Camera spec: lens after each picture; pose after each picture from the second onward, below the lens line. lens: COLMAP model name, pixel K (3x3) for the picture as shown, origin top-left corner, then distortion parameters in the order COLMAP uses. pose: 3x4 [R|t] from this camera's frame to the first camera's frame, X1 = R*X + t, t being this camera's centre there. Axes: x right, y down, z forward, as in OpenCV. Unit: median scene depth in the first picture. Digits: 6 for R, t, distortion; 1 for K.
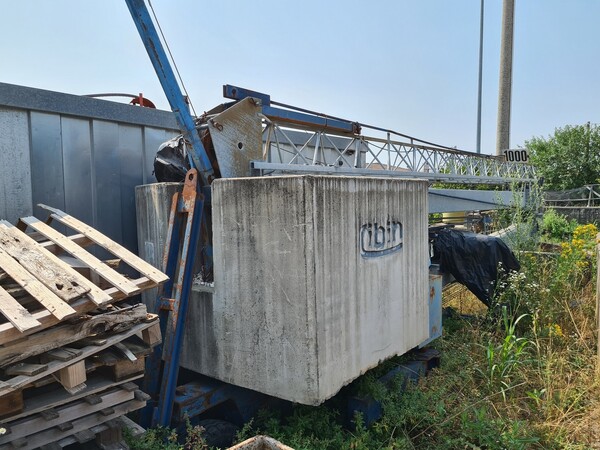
lens RADIAL K [[460.5, 0, 300.0], [0, 460.5, 225.0], [0, 0, 1]] dist [0.034079, -0.004221]
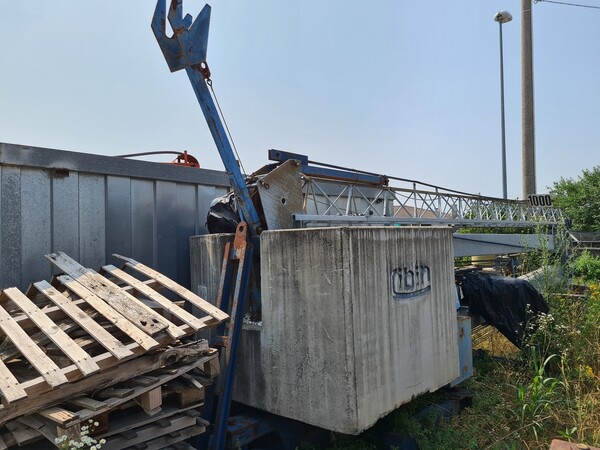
lens RADIAL K [[460.5, 0, 300.0], [0, 460.5, 225.0], [0, 0, 1]] dist [0.034079, -0.004221]
pose [[0.998203, -0.014255, -0.058200, -0.022783], [0.008725, 0.995516, -0.094187, -0.003801], [0.059282, 0.093510, 0.993852, -0.133507]]
